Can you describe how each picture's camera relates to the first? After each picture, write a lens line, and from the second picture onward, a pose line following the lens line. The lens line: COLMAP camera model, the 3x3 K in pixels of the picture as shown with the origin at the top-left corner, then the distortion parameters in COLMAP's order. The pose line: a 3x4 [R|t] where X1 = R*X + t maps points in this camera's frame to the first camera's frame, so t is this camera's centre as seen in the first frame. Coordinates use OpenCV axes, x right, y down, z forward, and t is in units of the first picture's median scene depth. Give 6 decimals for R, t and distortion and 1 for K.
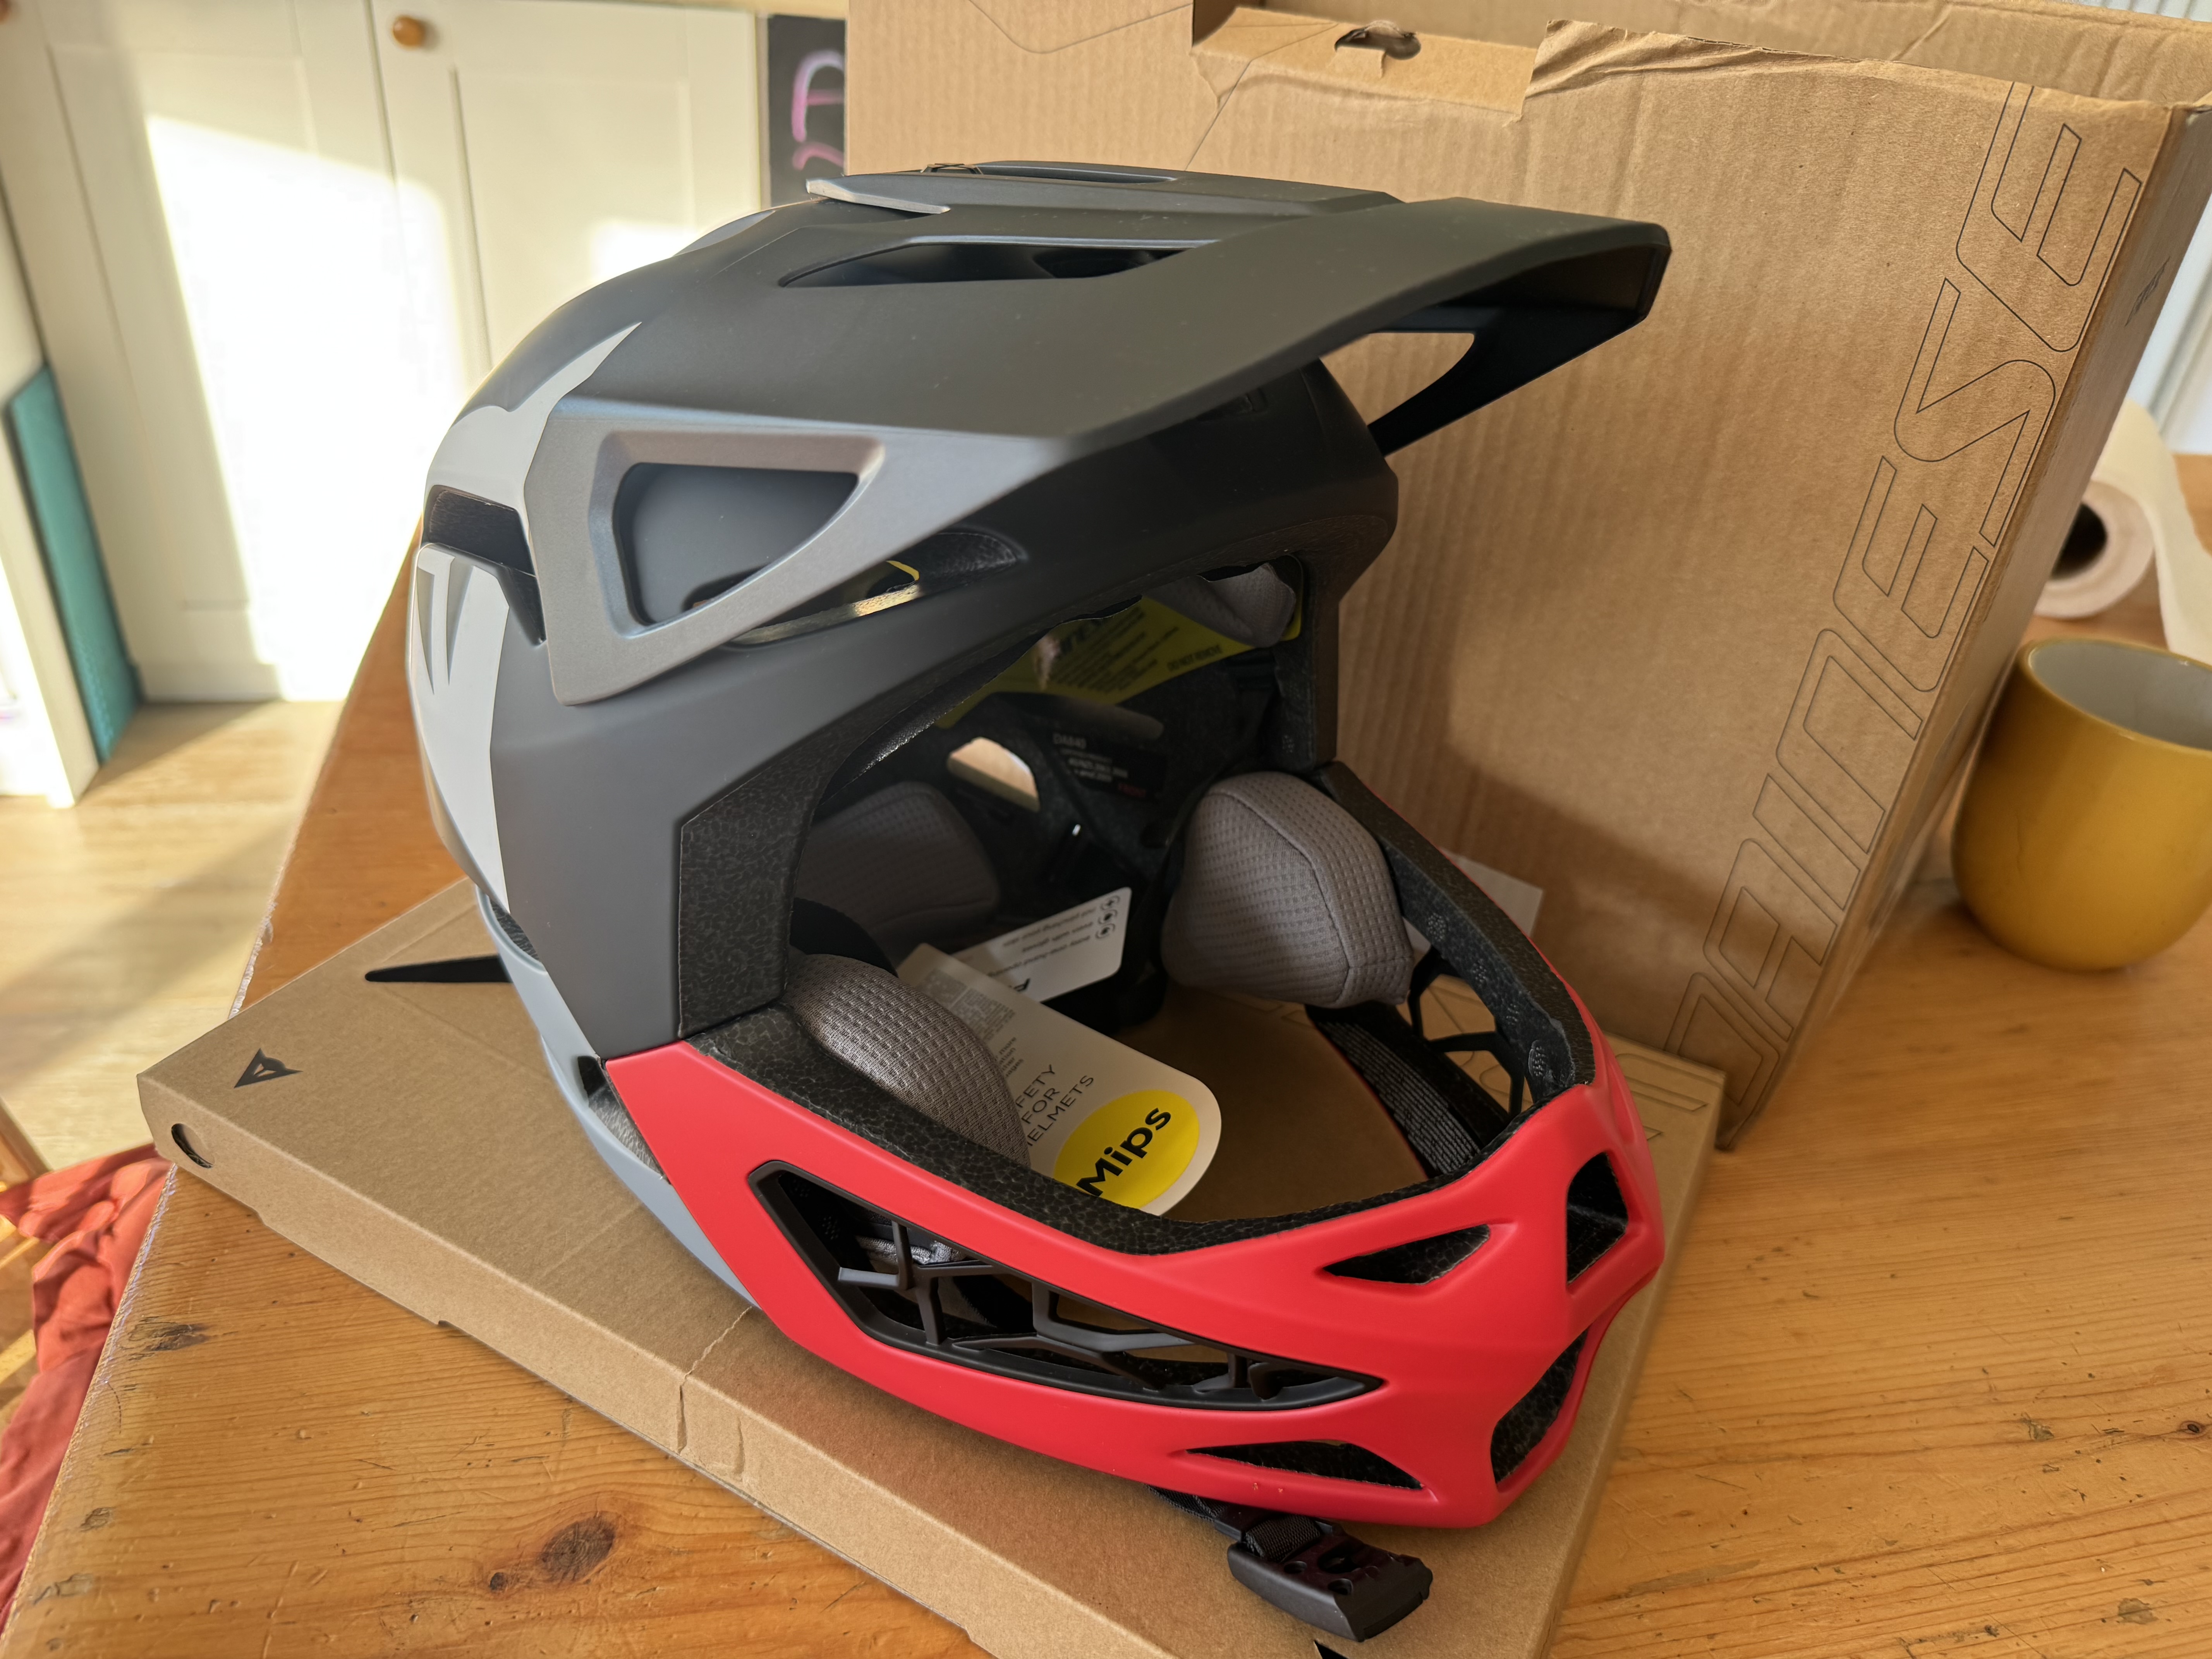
lens RADIAL K [[1593.3, 0, 1133.4], [0, 1593.3, 839.5], [0, 0, 1]] dist [0.002914, -0.005019]
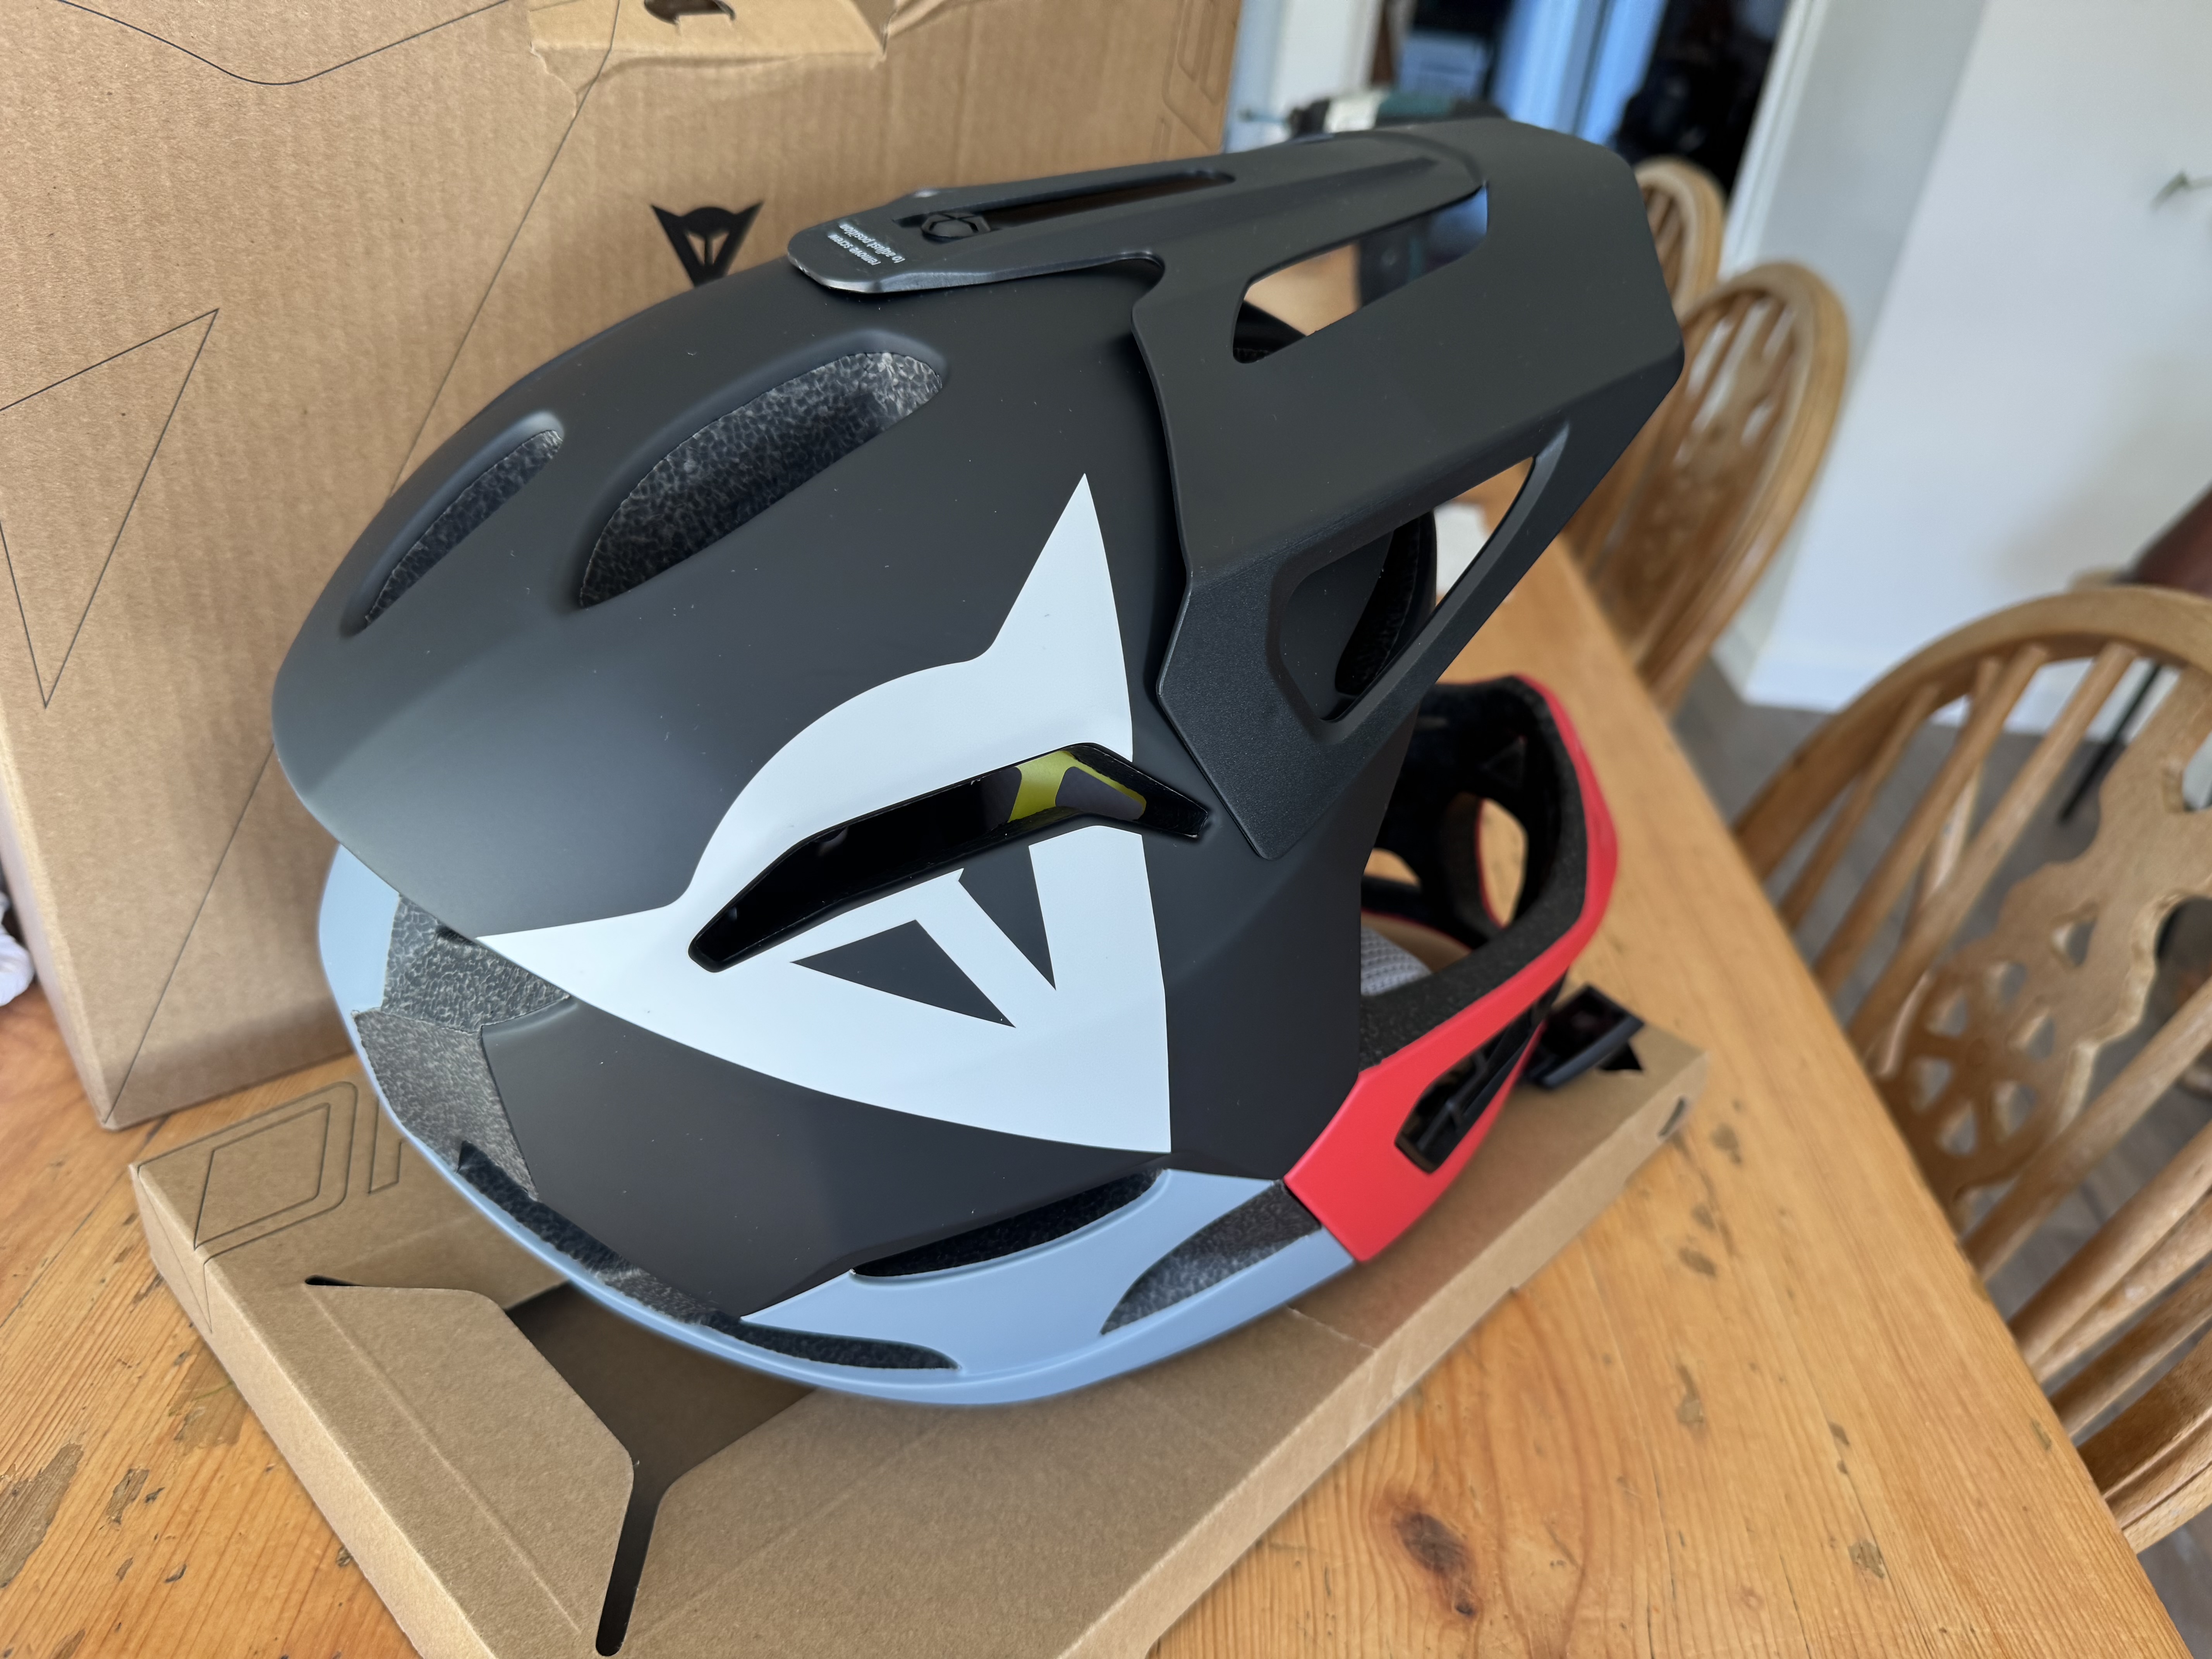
lens RADIAL K [[1593.3, 0, 1133.4], [0, 1593.3, 839.5], [0, 0, 1]] dist [0.002914, -0.005019]
pose [[0.254613, -0.544826, 0.798959, -0.844217], [0.487791, 0.785739, 0.380361, -0.344655], [-0.835004, 0.292880, 0.465821, 0.476287]]
